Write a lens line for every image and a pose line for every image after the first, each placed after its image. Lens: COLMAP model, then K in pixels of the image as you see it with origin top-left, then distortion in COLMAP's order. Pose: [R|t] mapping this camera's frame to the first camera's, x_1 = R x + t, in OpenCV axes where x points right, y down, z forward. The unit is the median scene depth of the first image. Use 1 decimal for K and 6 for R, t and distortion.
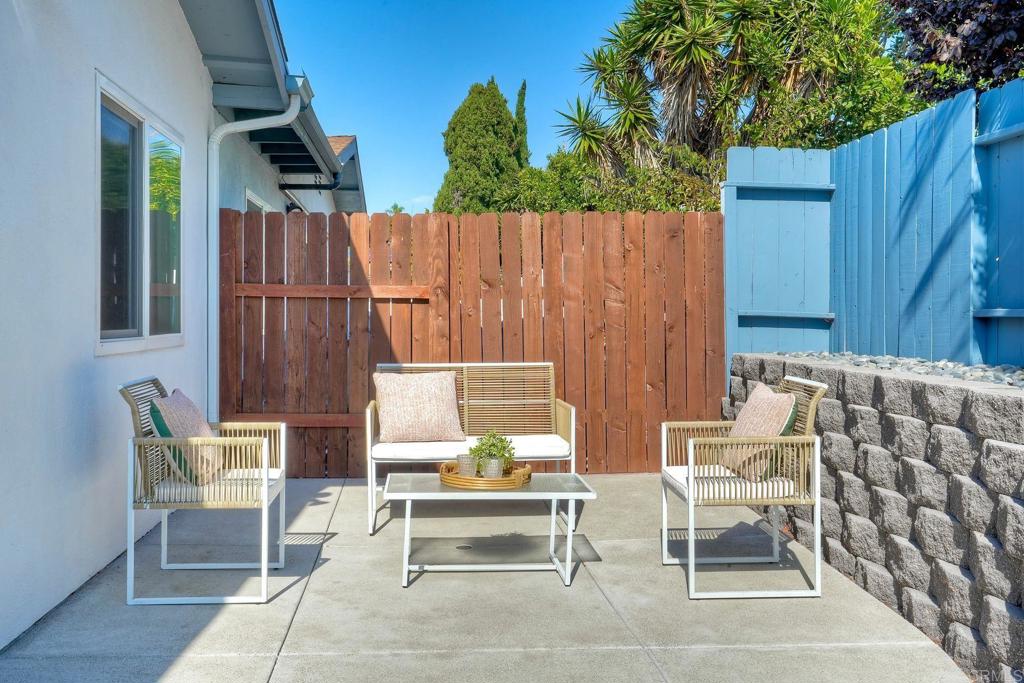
lens RADIAL K [[965.5, 0, 512.0], [0, 965.5, 341.5], [0, 0, 1]] dist [-0.005979, -0.005601]
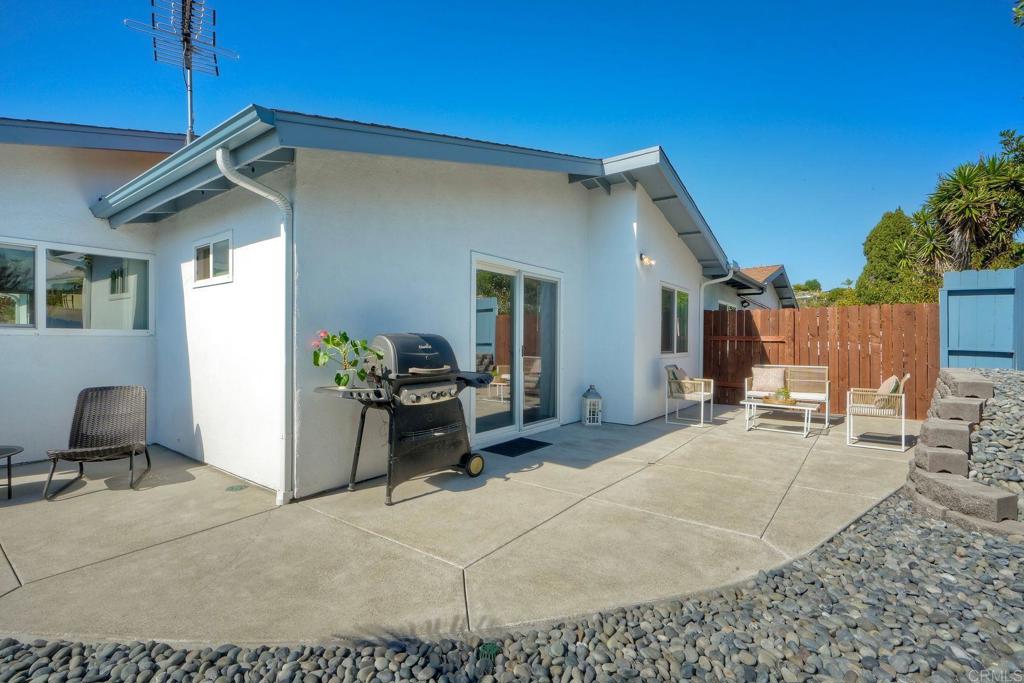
lens RADIAL K [[467.5, 0, 518.2], [0, 467.5, 341.6], [0, 0, 1]] dist [-0.002840, 0.000303]
pose [[0.749466, 0.007675, -0.661999, 0.210496], [-0.029855, 0.999307, -0.022215, 0.005816], [0.661370, 0.036413, 0.749176, -0.424409]]
